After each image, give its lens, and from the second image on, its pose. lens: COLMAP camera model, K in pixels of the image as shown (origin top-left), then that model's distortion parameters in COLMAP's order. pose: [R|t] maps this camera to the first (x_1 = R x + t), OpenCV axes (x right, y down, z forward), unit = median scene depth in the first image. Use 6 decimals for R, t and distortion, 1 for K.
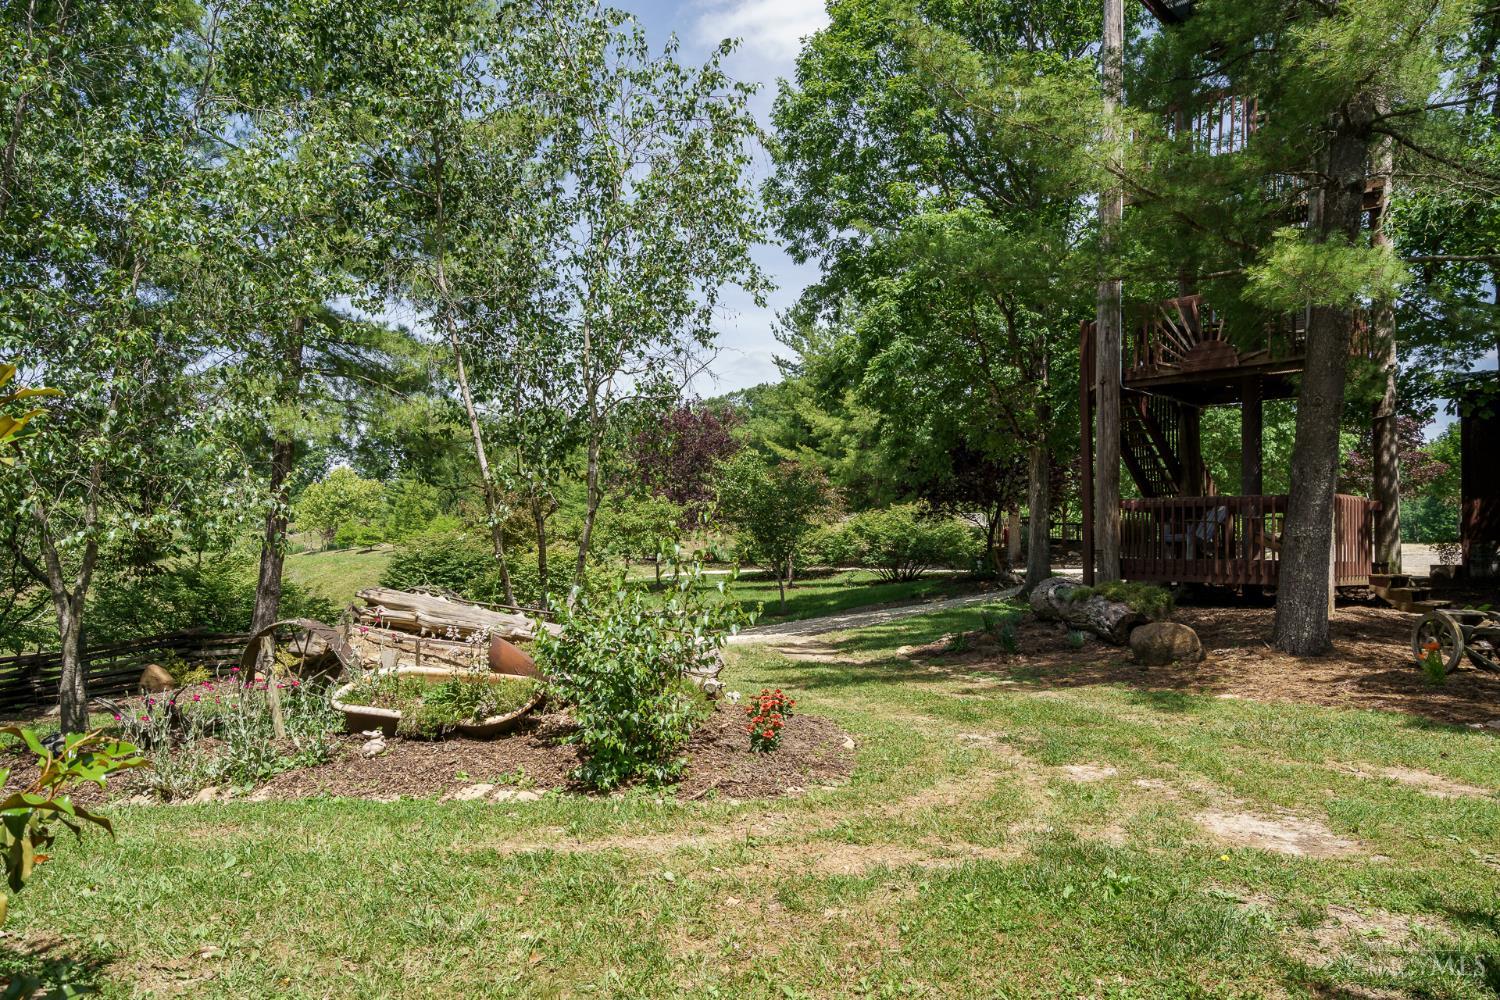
lens RADIAL K [[1073.7, 0, 749.5], [0, 1073.7, 508.0], [0, 0, 1]] dist [0.005033, 0.003409]
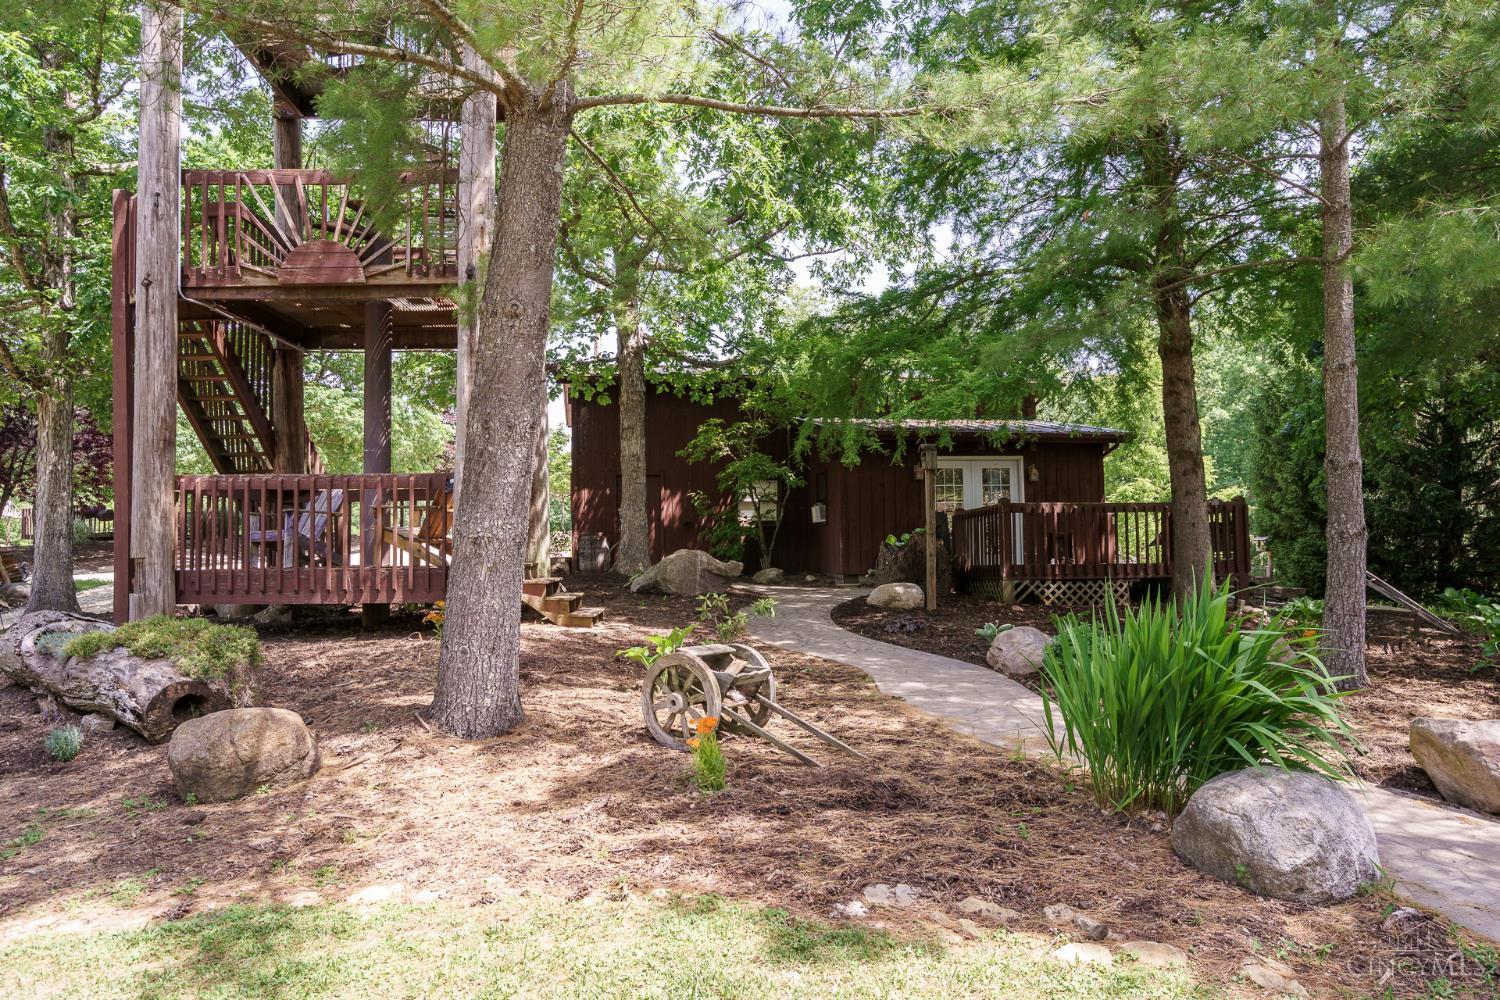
lens RADIAL K [[1045.8, 0, 749.9], [0, 1045.8, 506.0], [0, 0, 1]] dist [0.003960, 0.003677]
pose [[0.690503, 0.007522, 0.723290, 0.125579], [-0.012187, 0.999925, 0.001237, 0.004448], [-0.723226, -0.009669, 0.690543, 0.315173]]
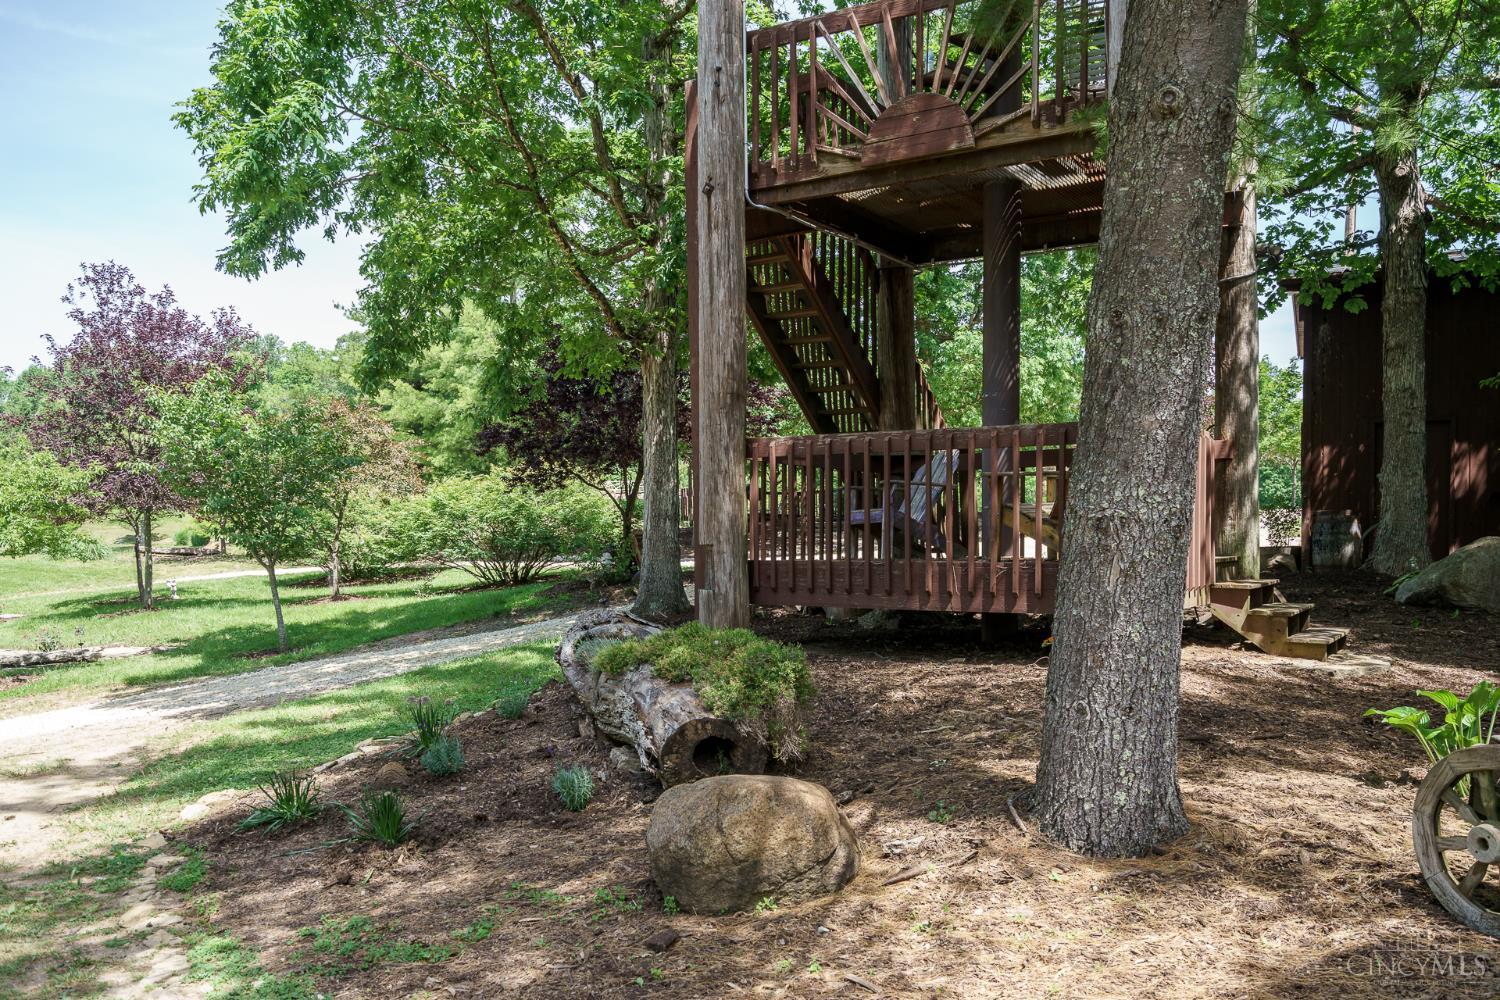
lens RADIAL K [[1309.3, 0, 750.6], [0, 1309.3, 580.9], [0, 0, 1]] dist [0.009364, -0.005259]
pose [[0.971967, -0.027224, 0.233537, 0.191904], [0.008719, 0.996764, 0.079907, 0.007899], [-0.234957, -0.075631, 0.969059, 0.393889]]
